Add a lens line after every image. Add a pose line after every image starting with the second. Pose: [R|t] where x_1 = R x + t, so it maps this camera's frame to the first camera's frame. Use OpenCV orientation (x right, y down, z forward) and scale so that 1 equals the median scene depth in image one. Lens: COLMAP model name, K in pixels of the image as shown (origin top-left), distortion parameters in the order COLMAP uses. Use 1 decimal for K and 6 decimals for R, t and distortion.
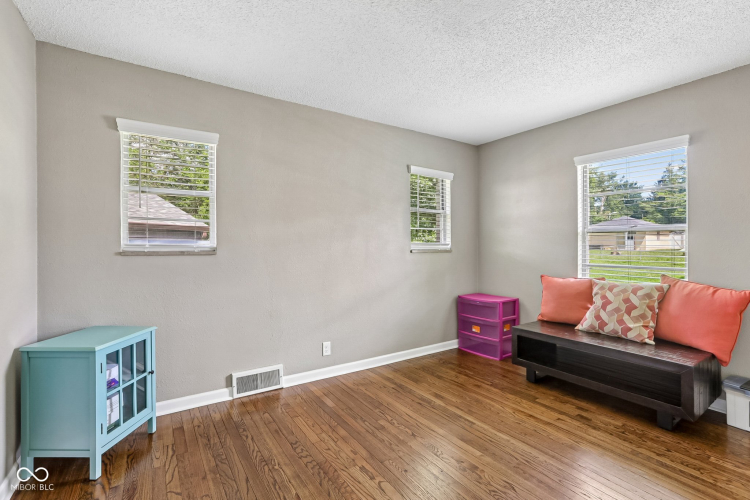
lens RADIAL K [[344.7, 0, 380.1], [0, 344.7, 248.0], [0, 0, 1]] dist [-0.030743, 0.012695]
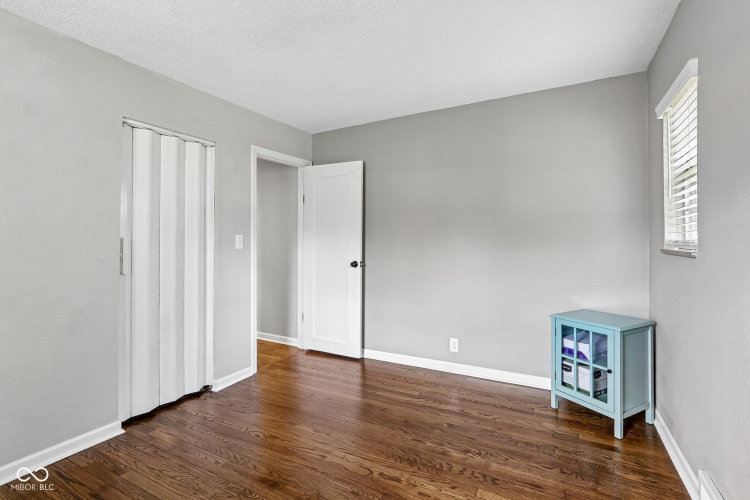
lens RADIAL K [[344.7, 0, 384.3], [0, 344.7, 235.3], [0, 0, 1]] dist [-0.030743, 0.012695]
pose [[-0.881132, -0.004127, -0.472853, 0.292978], [0.006288, 0.999771, -0.020444, -0.009204], [0.472829, -0.020988, -0.880904, 1.242795]]
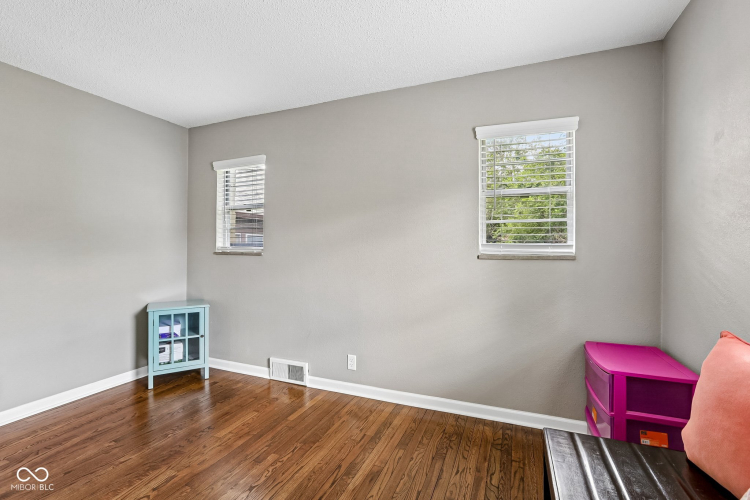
lens RADIAL K [[344.7, 0, 372.0], [0, 344.7, 246.3], [0, 0, 1]] dist [-0.030743, 0.012695]
pose [[0.545812, 0.005218, -0.837891, 0.733761], [-0.004034, 0.999985, 0.003600, -0.017041], [0.837898, 0.001415, 0.545825, 0.643561]]
